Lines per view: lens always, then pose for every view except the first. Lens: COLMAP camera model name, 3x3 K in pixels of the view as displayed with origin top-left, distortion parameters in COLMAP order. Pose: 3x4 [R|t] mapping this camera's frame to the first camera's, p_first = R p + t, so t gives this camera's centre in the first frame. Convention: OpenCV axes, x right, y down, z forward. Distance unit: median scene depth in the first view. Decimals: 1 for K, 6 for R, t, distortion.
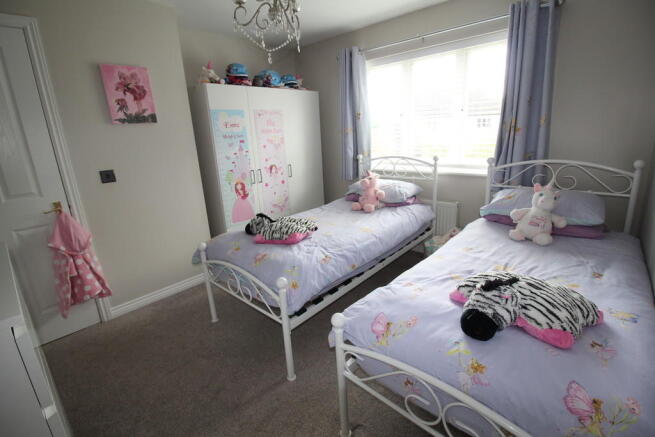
lens RADIAL K [[306.1, 0, 327.5], [0, 306.1, 213.9], [0, 0, 1]] dist [-0.000831, -0.000279]
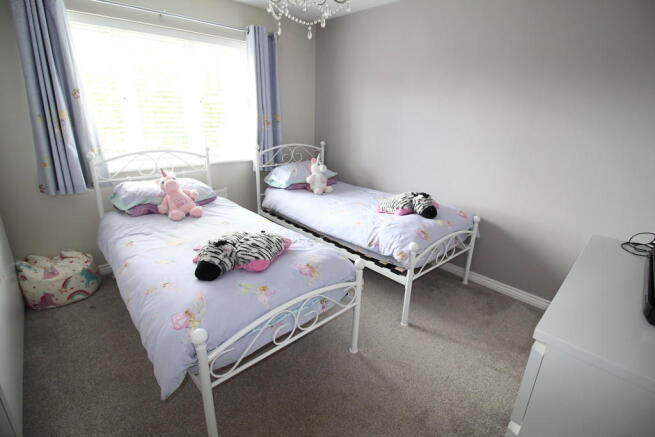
lens RADIAL K [[306.1, 0, 326.4], [0, 306.1, 216.6], [0, 0, 1]] dist [-0.000831, -0.000279]
pose [[0.084330, -0.263724, 0.960905, -0.644490], [0.234344, 0.942541, 0.238118, -0.120723], [-0.968489, 0.205102, 0.141286, 0.525204]]
